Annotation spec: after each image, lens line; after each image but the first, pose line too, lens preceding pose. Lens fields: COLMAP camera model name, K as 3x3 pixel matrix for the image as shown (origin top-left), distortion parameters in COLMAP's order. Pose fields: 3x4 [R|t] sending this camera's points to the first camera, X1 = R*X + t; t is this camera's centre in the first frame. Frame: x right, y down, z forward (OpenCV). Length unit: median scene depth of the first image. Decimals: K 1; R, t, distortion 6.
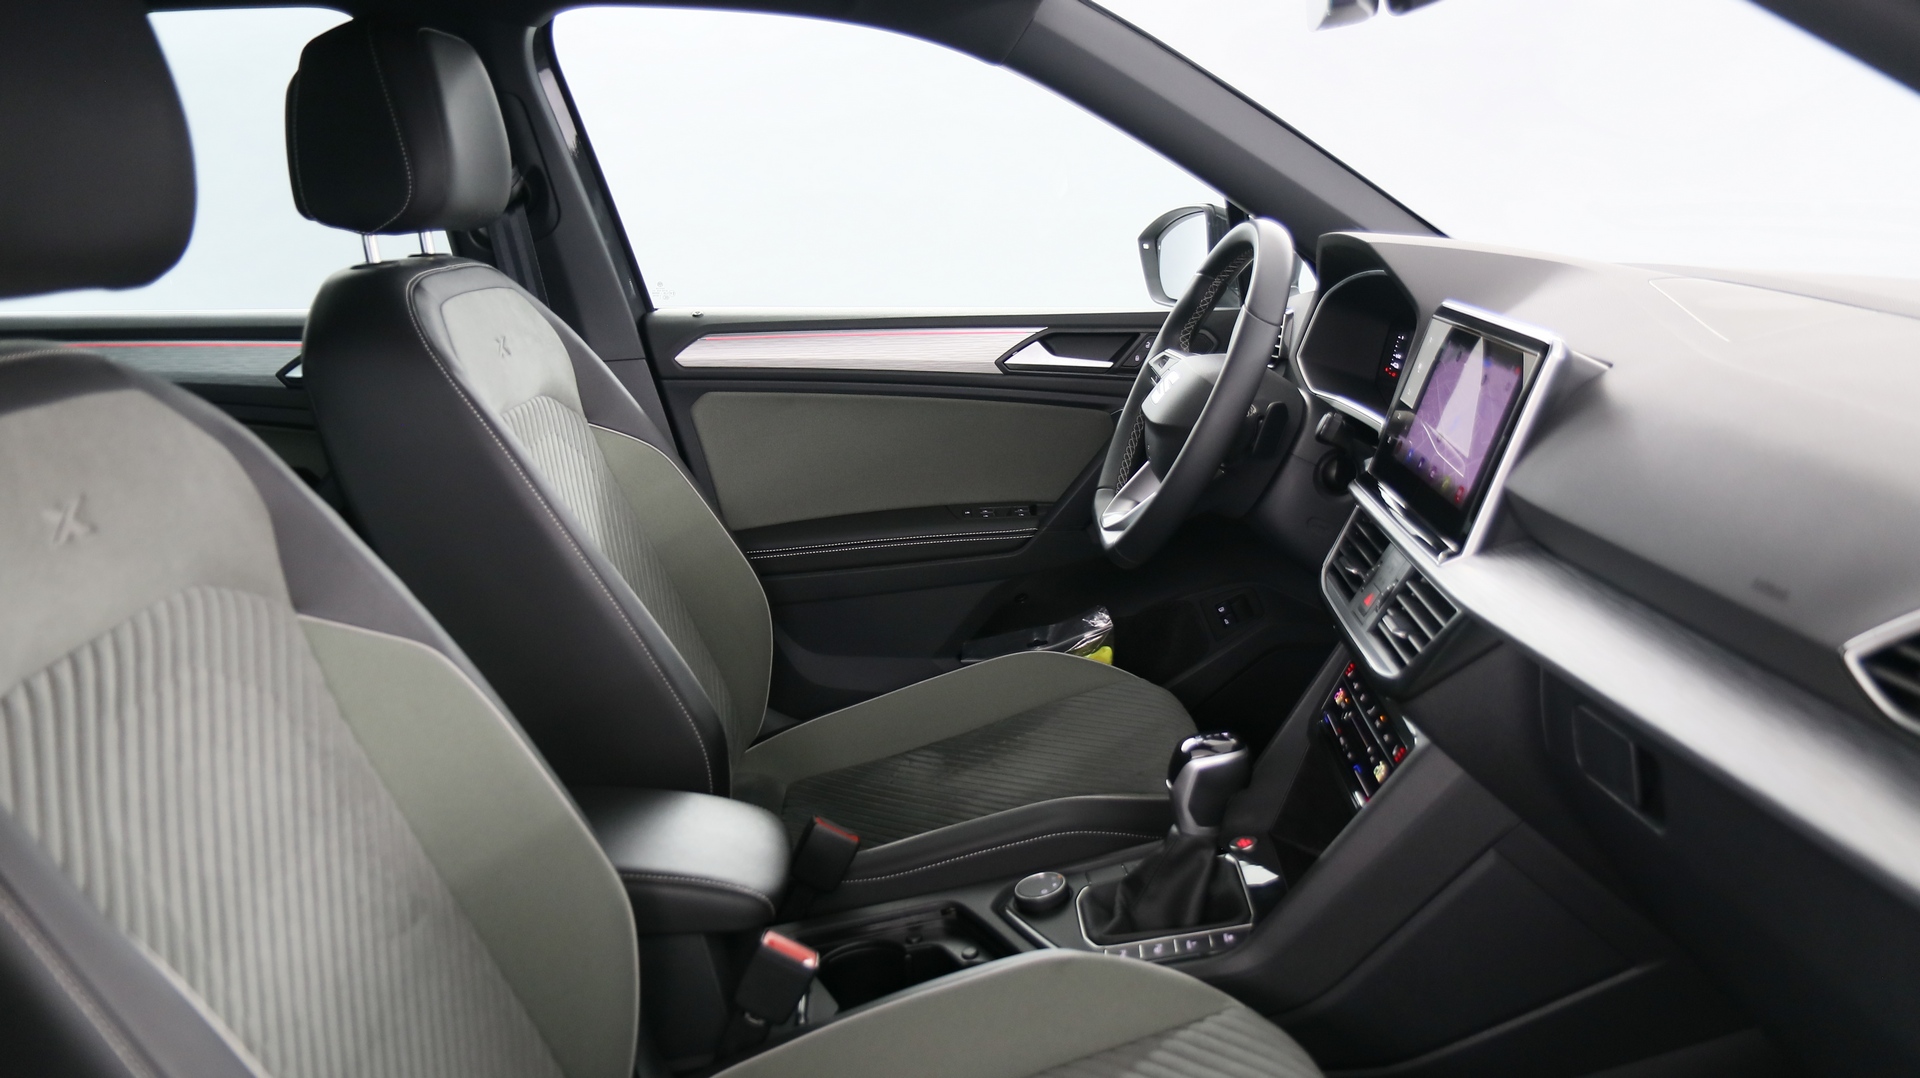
lens RADIAL K [[1453.5, 0, 960.4], [0, 1453.5, 544.1], [0, 0, 1]] dist [-0.025559, 0.012633]
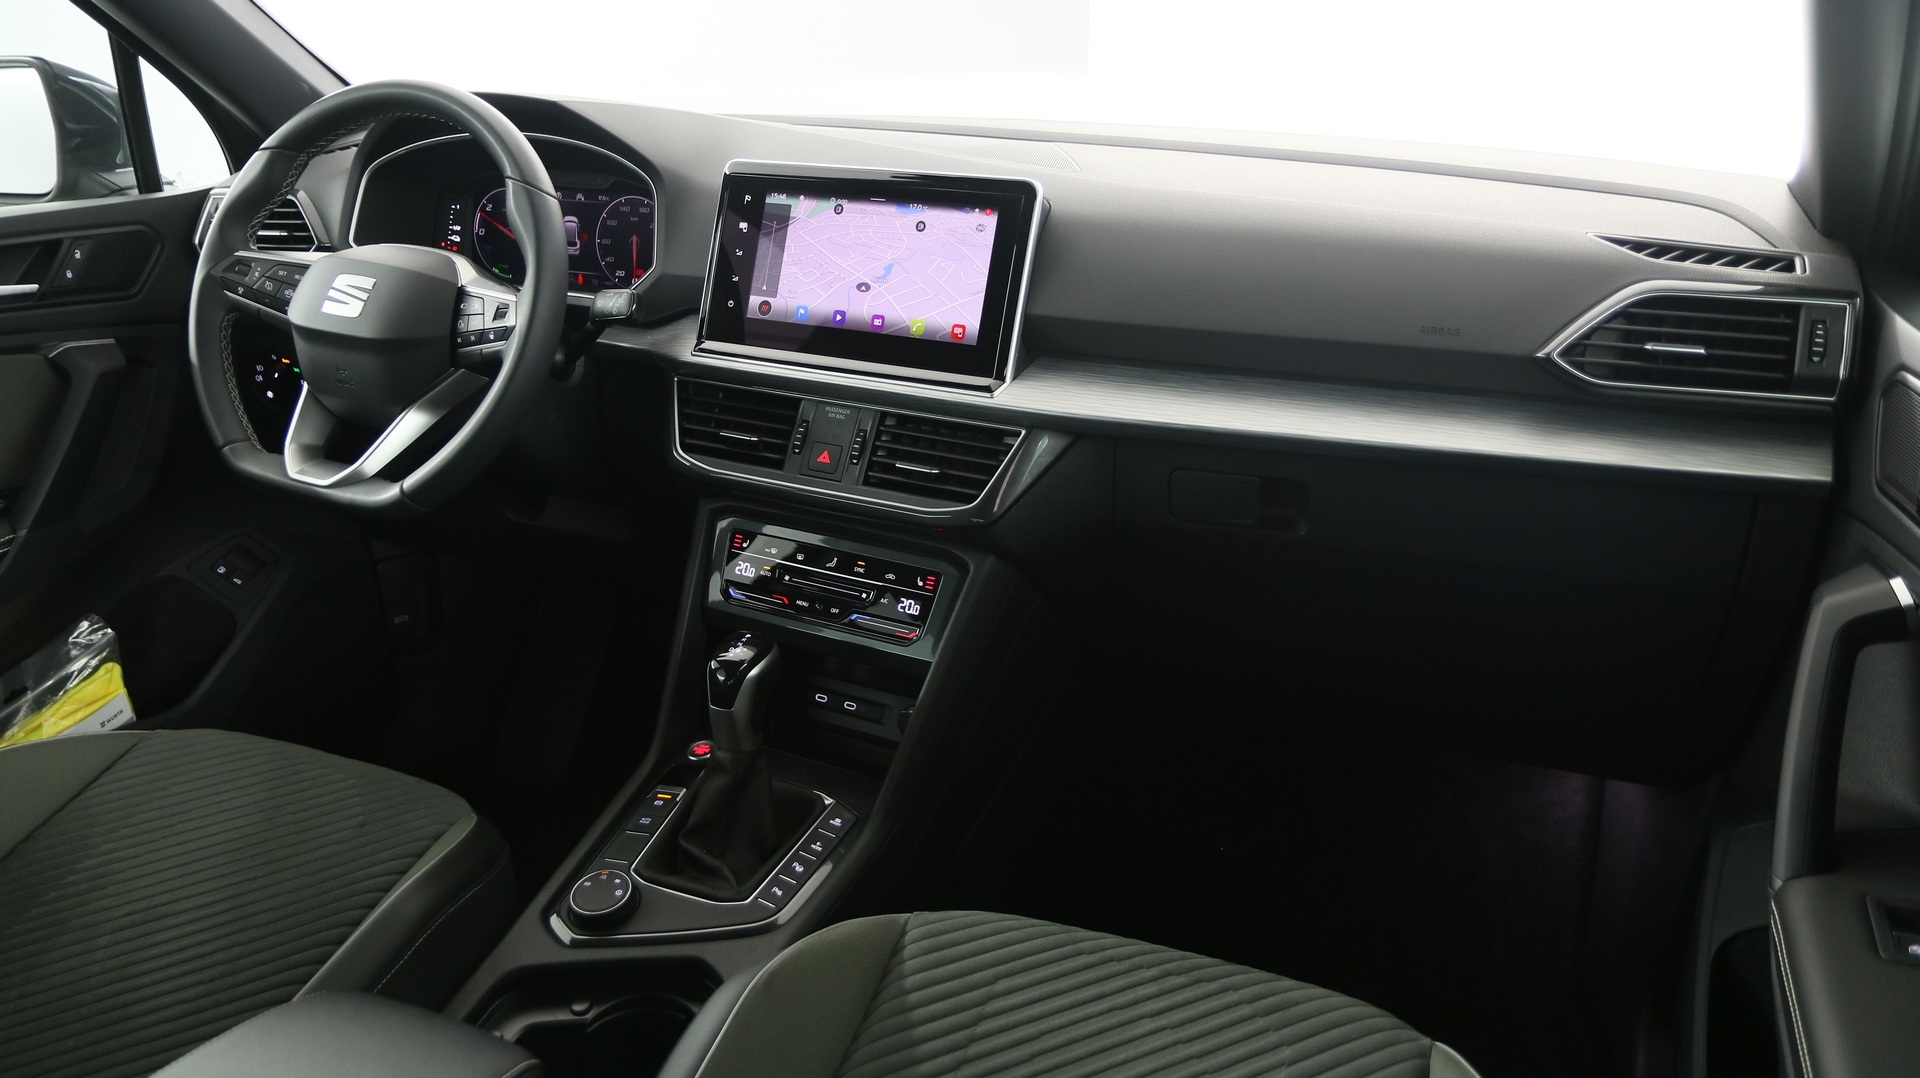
lens RADIAL K [[1453.5, 0, 960.4], [0, 1453.5, 544.1], [0, 0, 1]] dist [-0.025559, 0.012633]
pose [[0.427581, -0.291674, 0.855629, -0.350749], [0.203480, 0.953280, 0.223277, -0.068968], [-0.880778, 0.078634, 0.466954, 0.271264]]
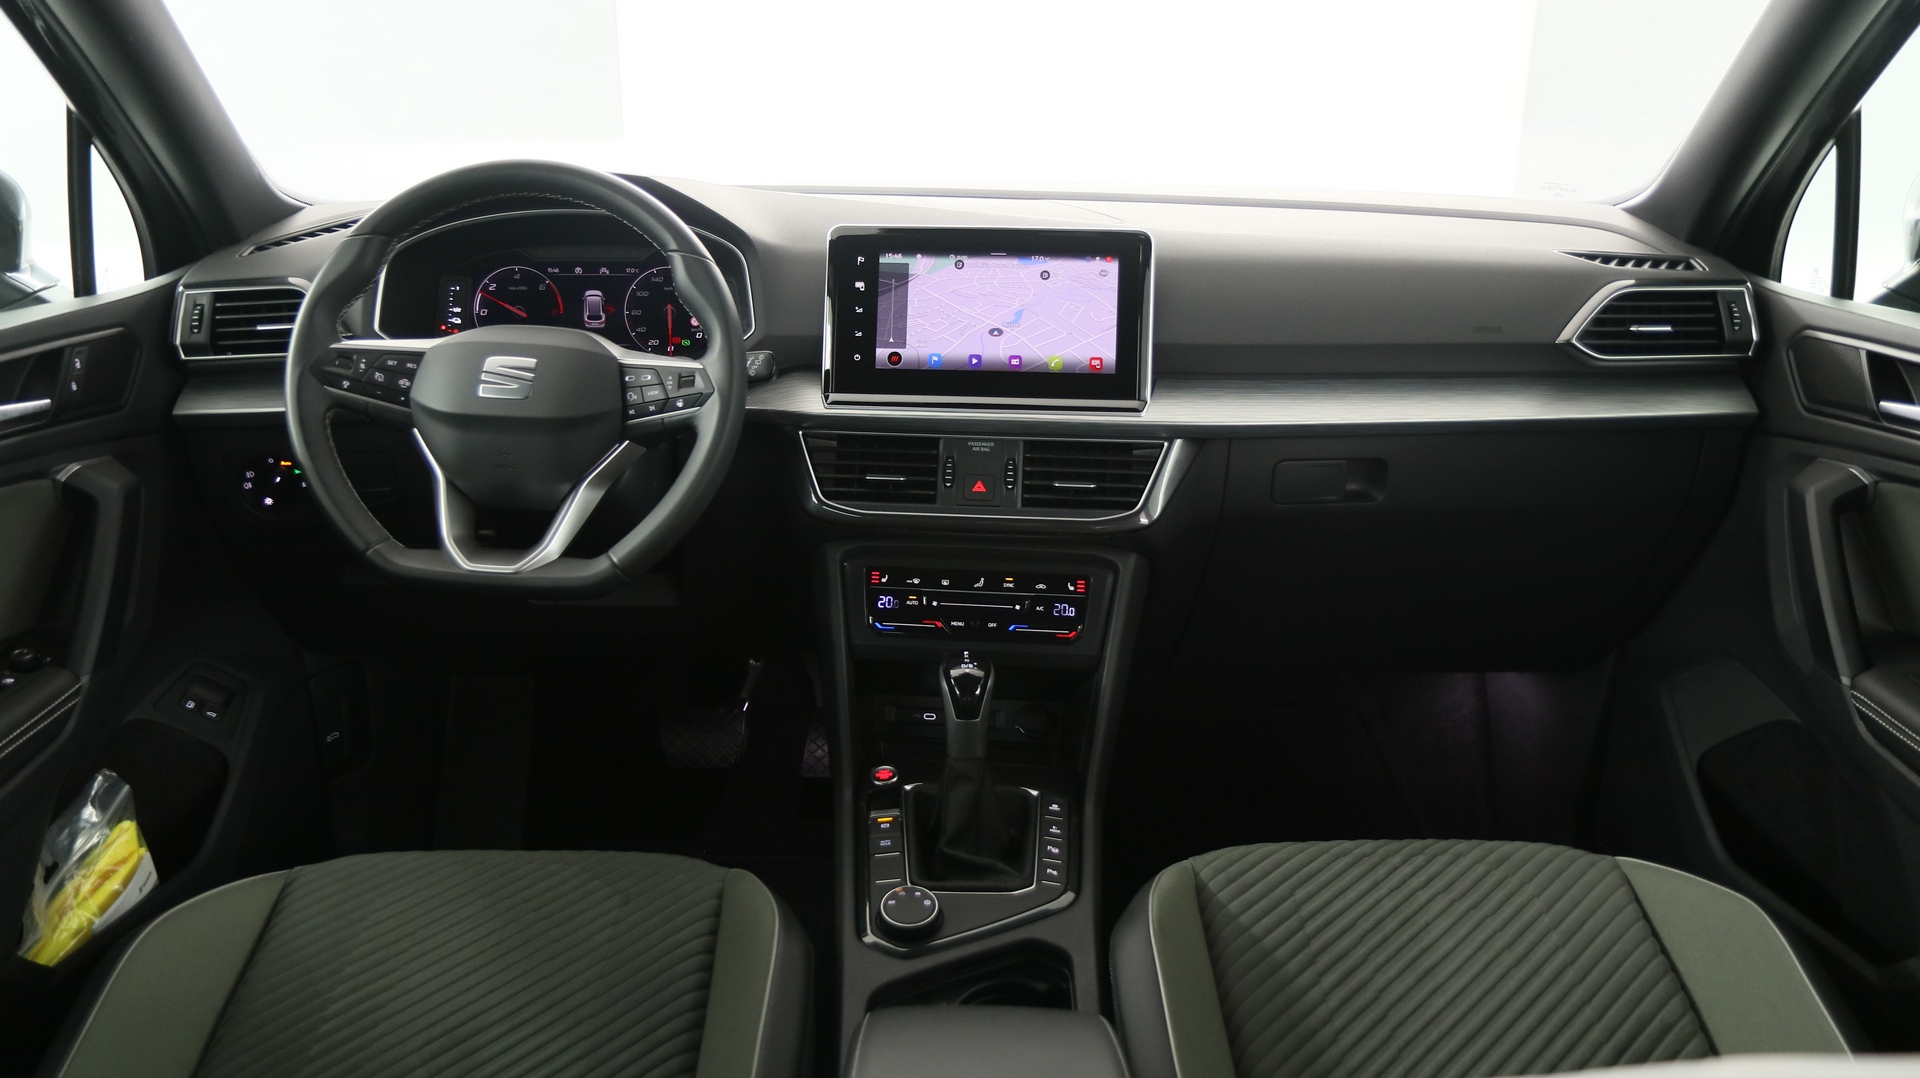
lens RADIAL K [[1453.5, 0, 960.4], [0, 1453.5, 544.1], [0, 0, 1]] dist [-0.025559, 0.012633]
pose [[0.039640, -0.288027, 0.956802, -0.501004], [0.237843, 0.932752, 0.270933, -0.141363], [-0.970494, 0.216829, 0.105480, 0.554312]]
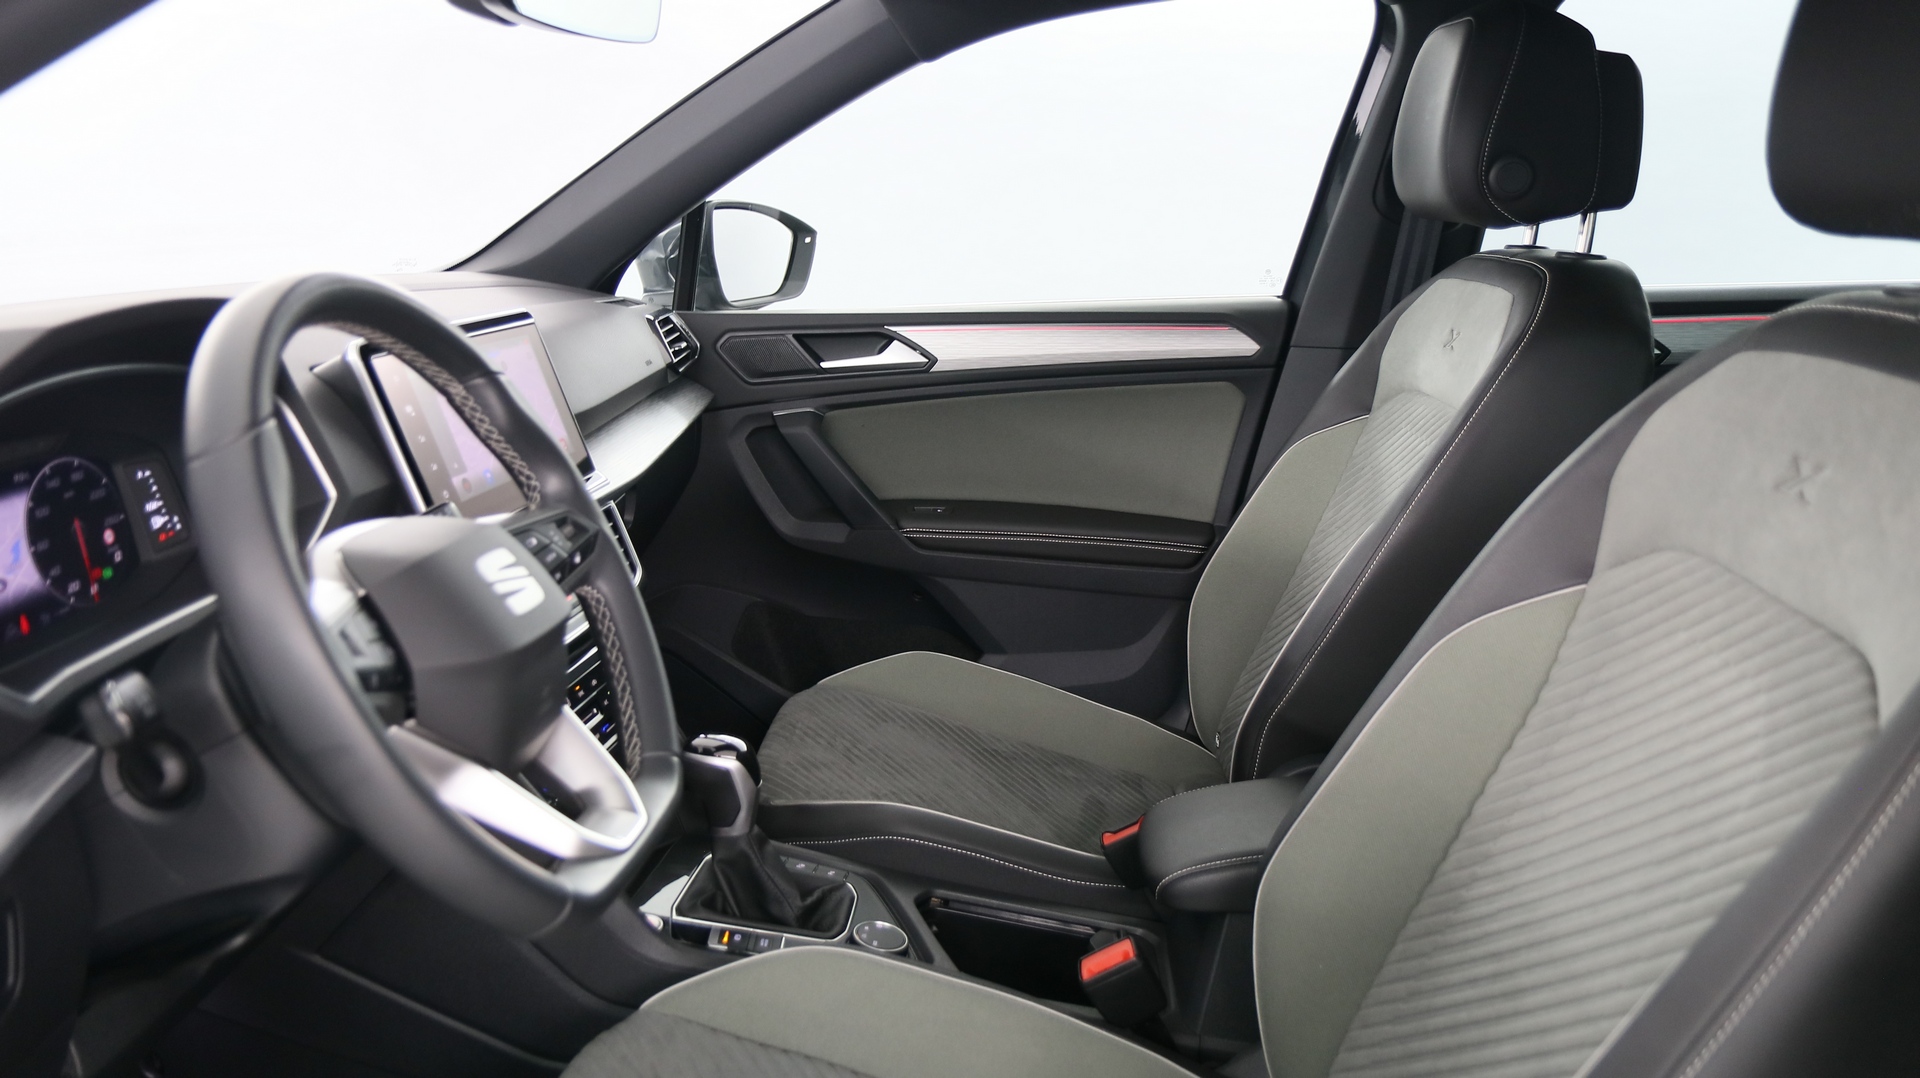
lens RADIAL K [[1453.5, 0, 960.4], [0, 1453.5, 544.1], [0, 0, 1]] dist [-0.025559, 0.012633]
pose [[-0.995173, 0.000982, 0.098131, -0.061915], [0.046802, 0.883657, 0.465790, -0.283473], [-0.086257, 0.468134, -0.879437, 1.144246]]
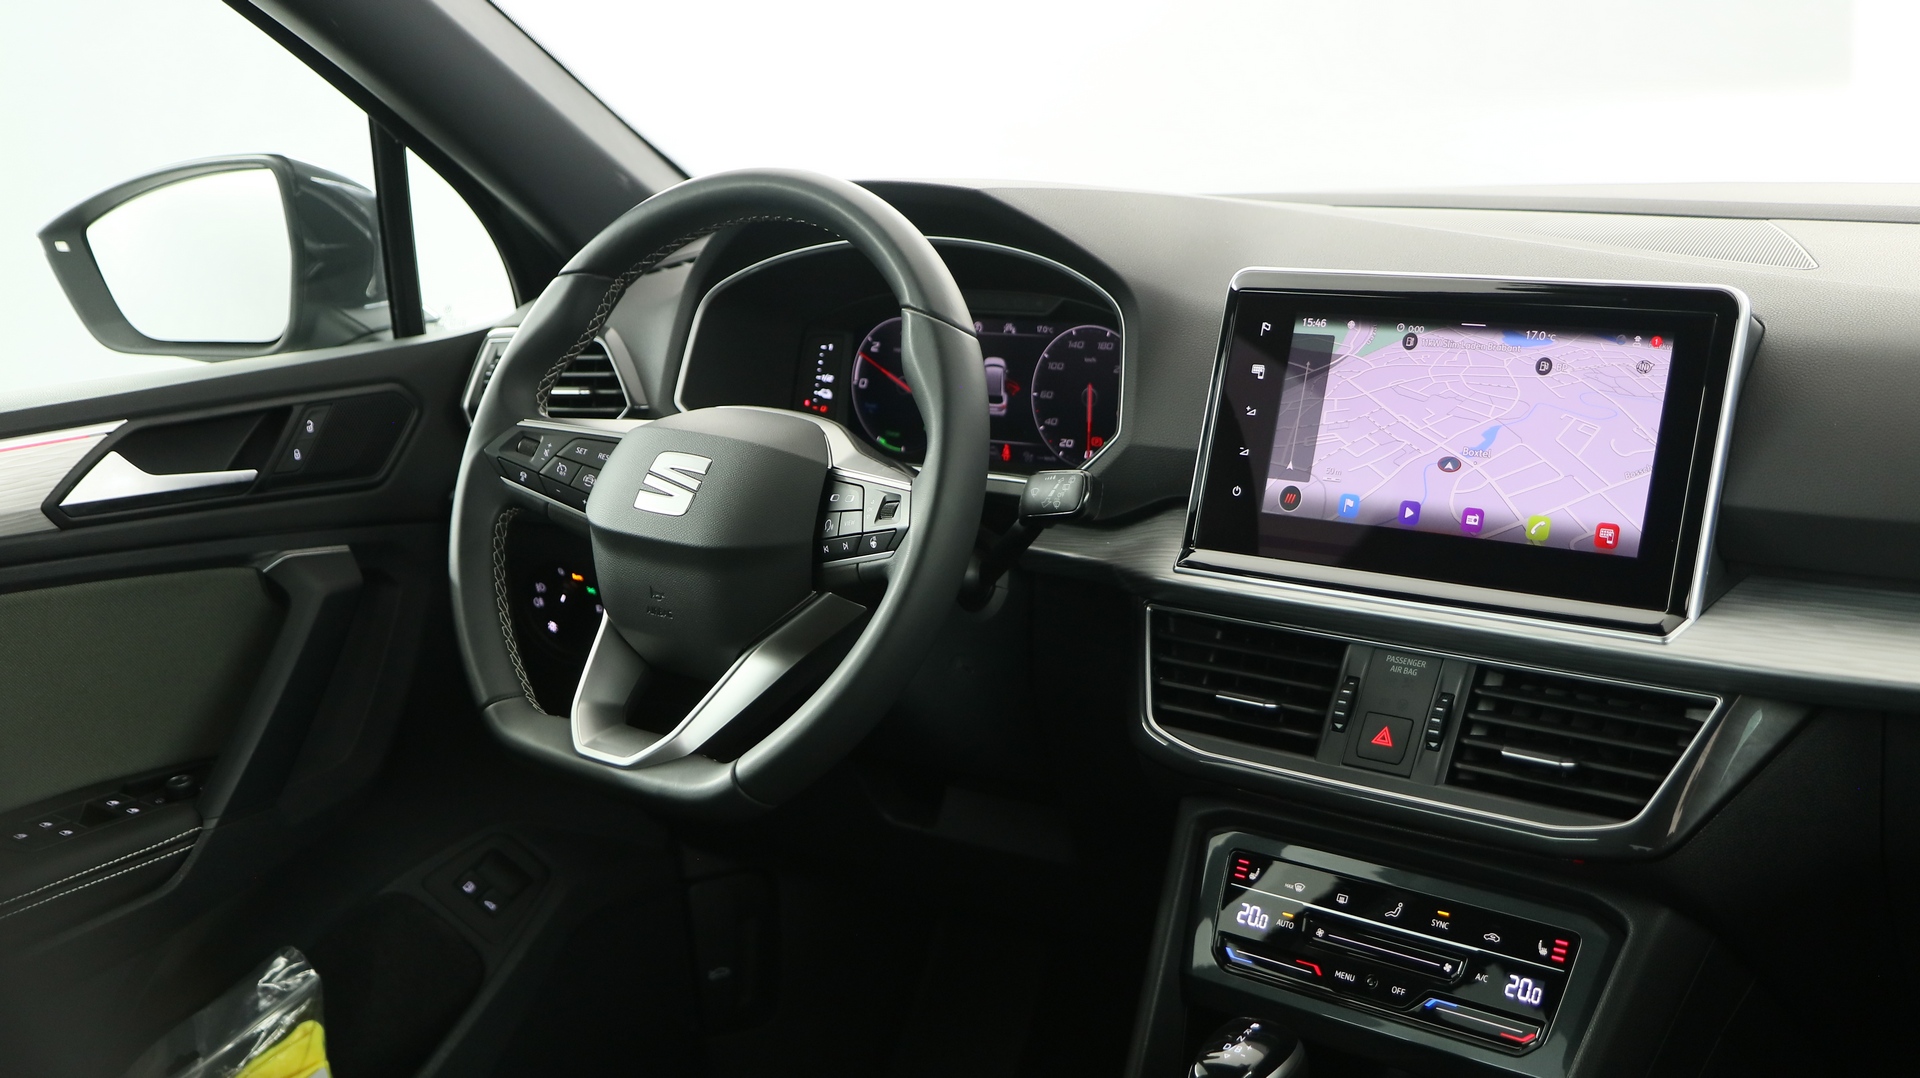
lens RADIAL K [[2418.5, 0, 972.9], [0, 2418.5, 538.8], [0, 0, 1]] dist [-0.003315, 0.010236]
pose [[0.644643, -0.173894, 0.744443, -0.368199], [0.223609, 0.974089, 0.033905, -0.074229], [-0.731050, 0.144607, 0.666824, 0.256280]]
